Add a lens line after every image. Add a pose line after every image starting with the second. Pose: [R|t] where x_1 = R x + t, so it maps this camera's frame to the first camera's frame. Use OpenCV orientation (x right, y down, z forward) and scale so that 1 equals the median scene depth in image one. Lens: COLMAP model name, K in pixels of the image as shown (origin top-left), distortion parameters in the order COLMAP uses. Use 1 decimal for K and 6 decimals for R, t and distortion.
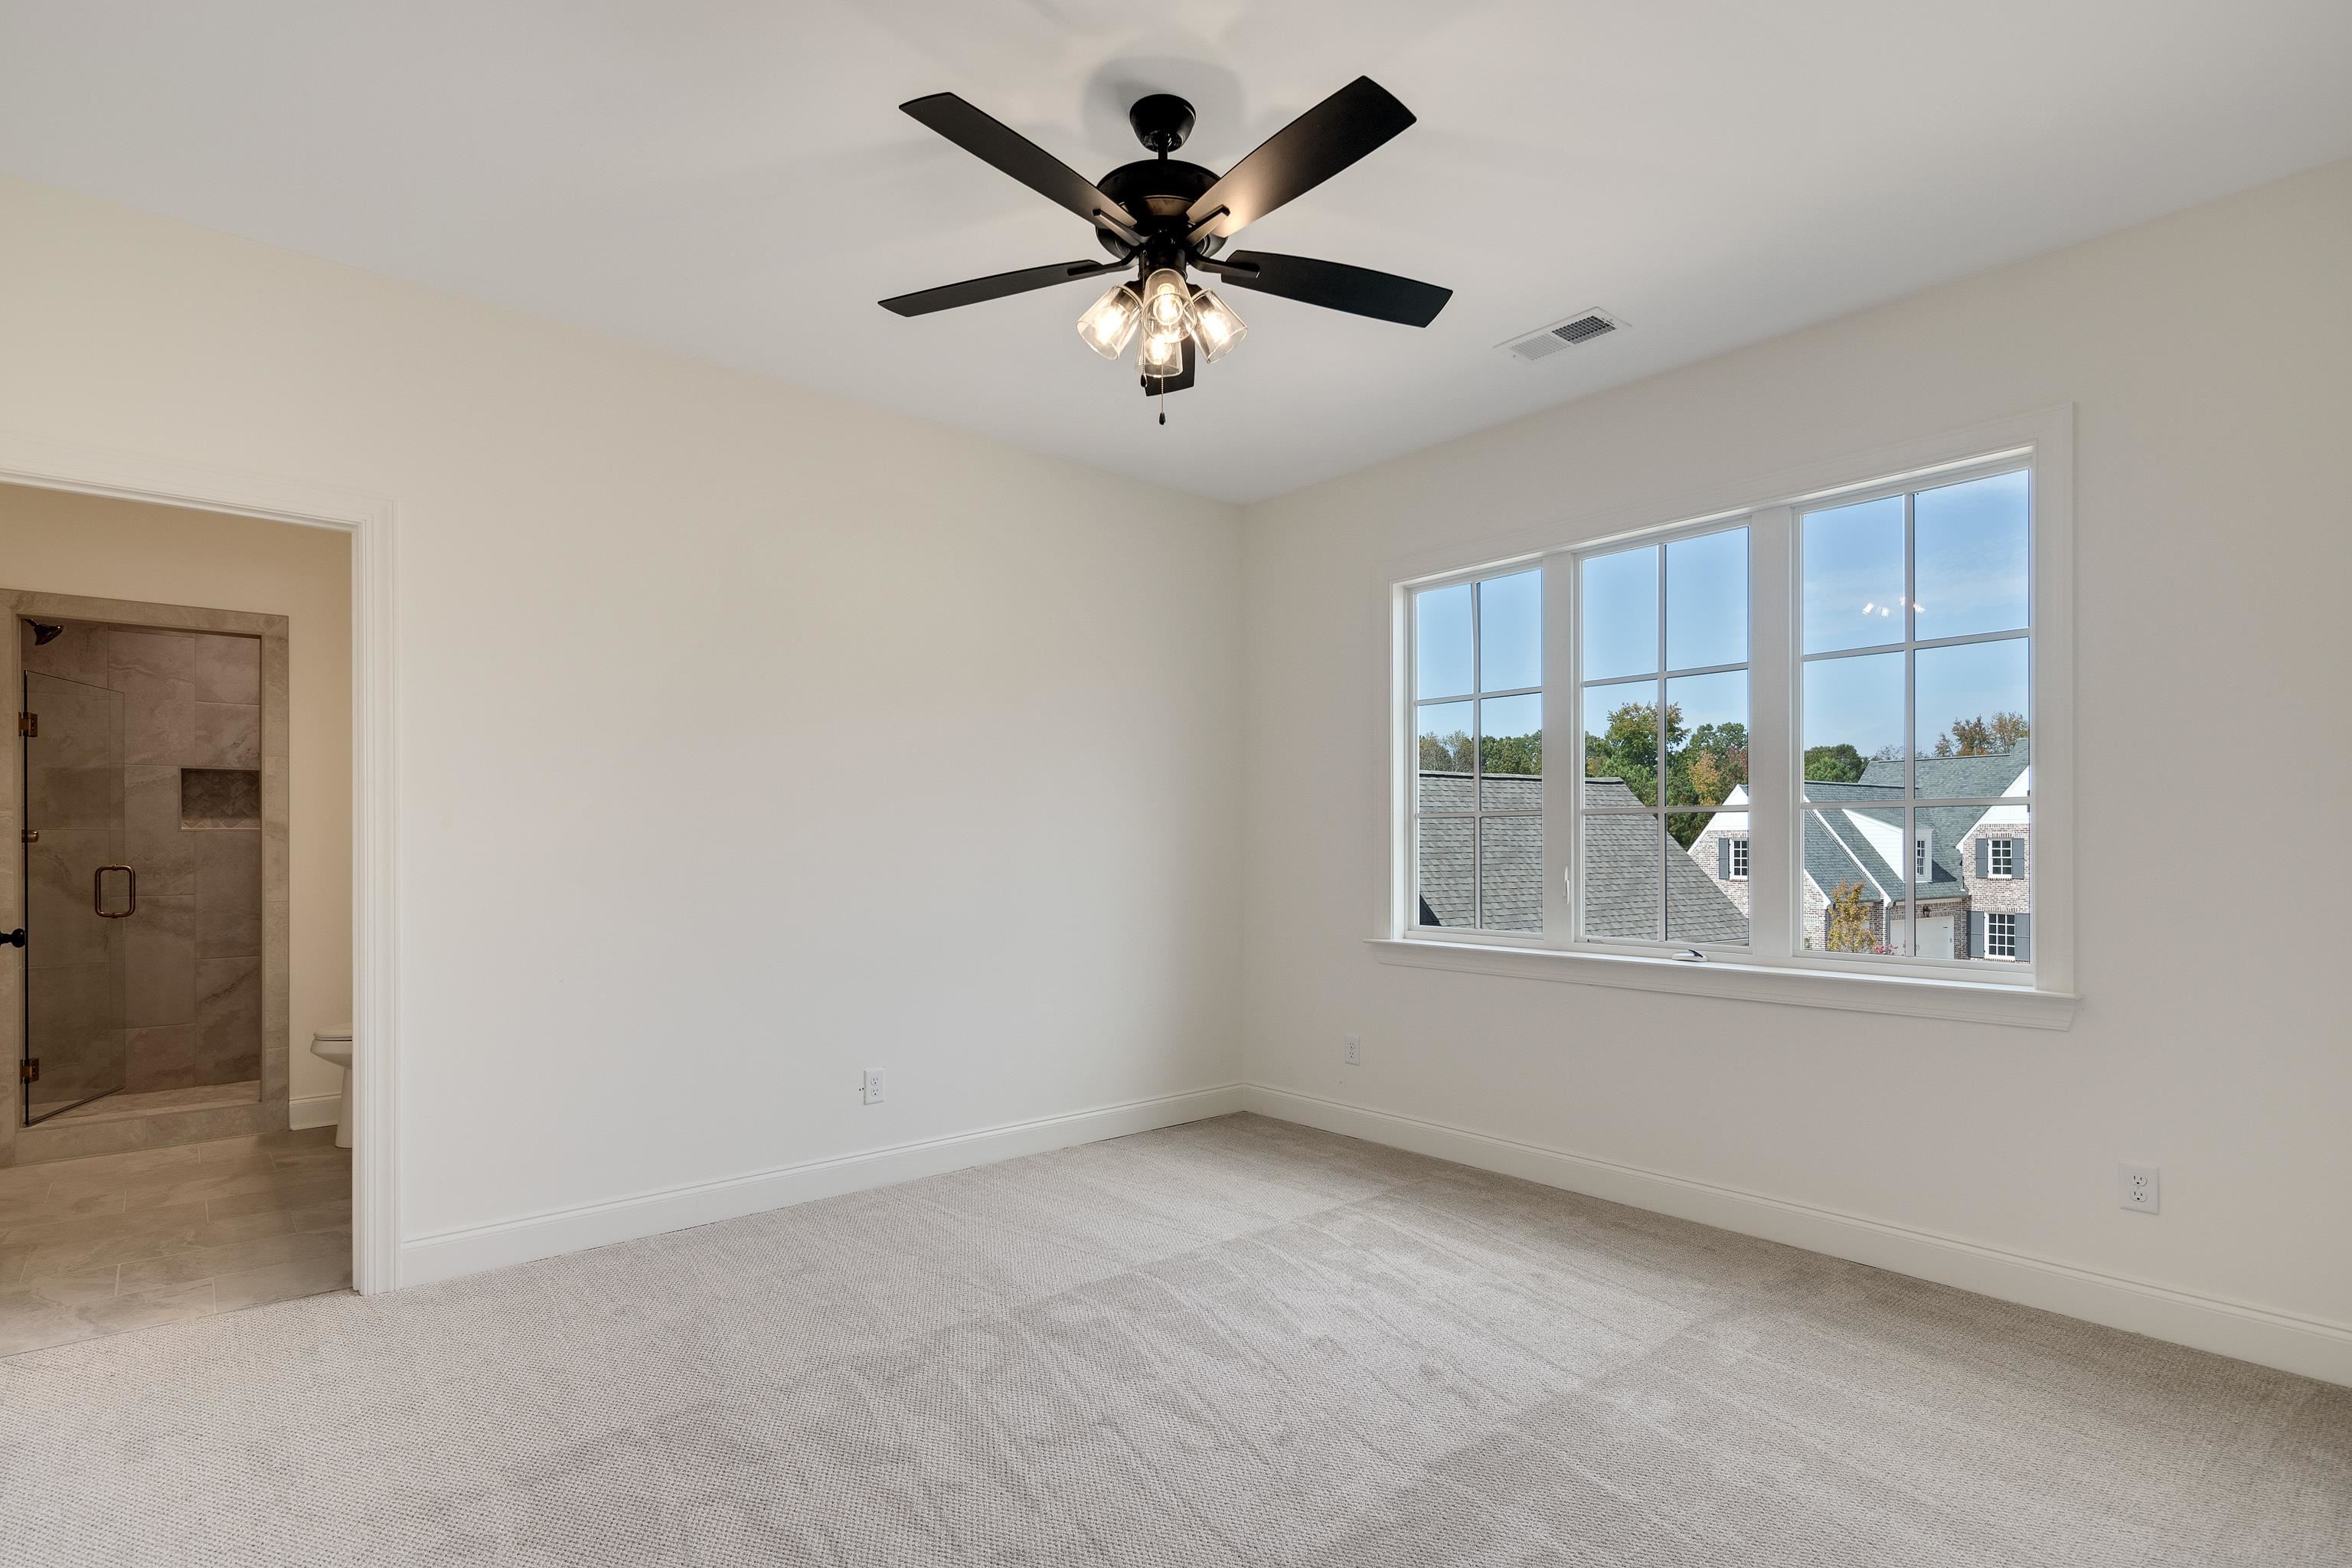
lens RADIAL K [[1142.5, 0, 1176.8], [0, 1142.5, 842.2], [0, 0, 1]] dist [0.002982, -0.003585]
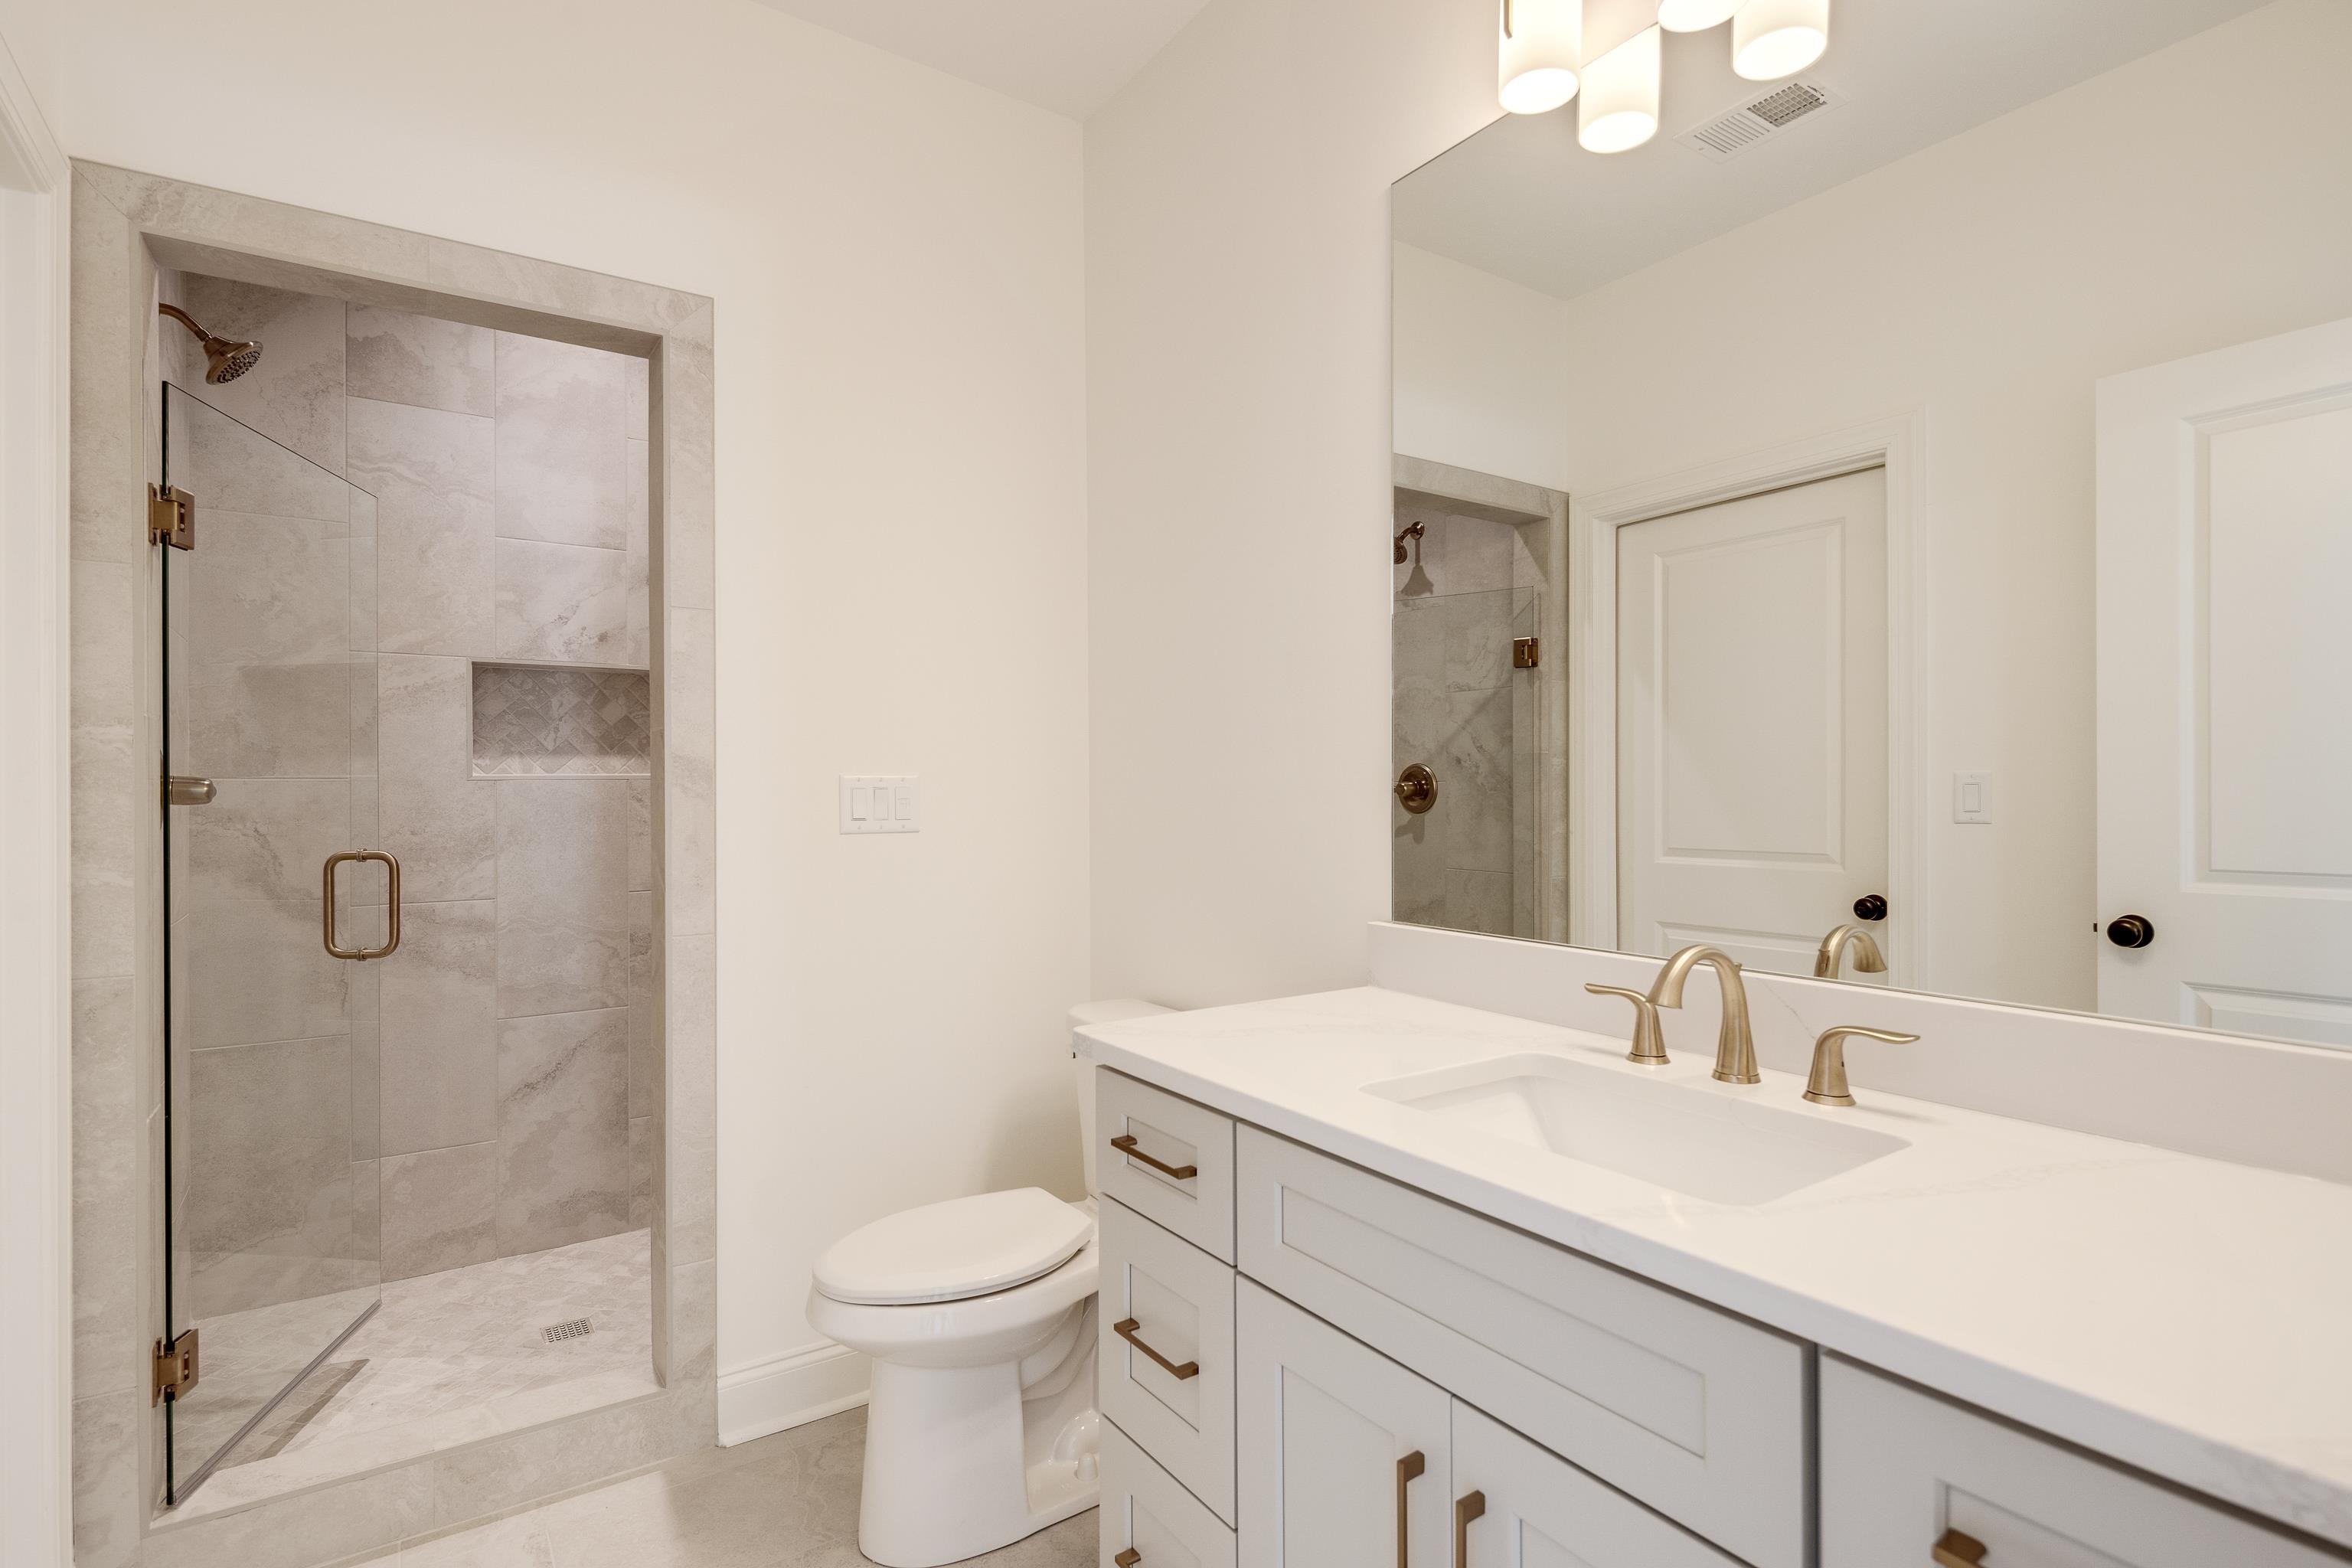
lens RADIAL K [[1142.5, 0, 1184.3], [0, 1142.5, 792.0], [0, 0, 1]] dist [0.002982, -0.003585]
pose [[0.993095, -0.002598, -0.117285, -0.498154], [0.002478, 0.999996, -0.001177, -0.002583], [0.117288, 0.000878, 0.993098, 0.529760]]
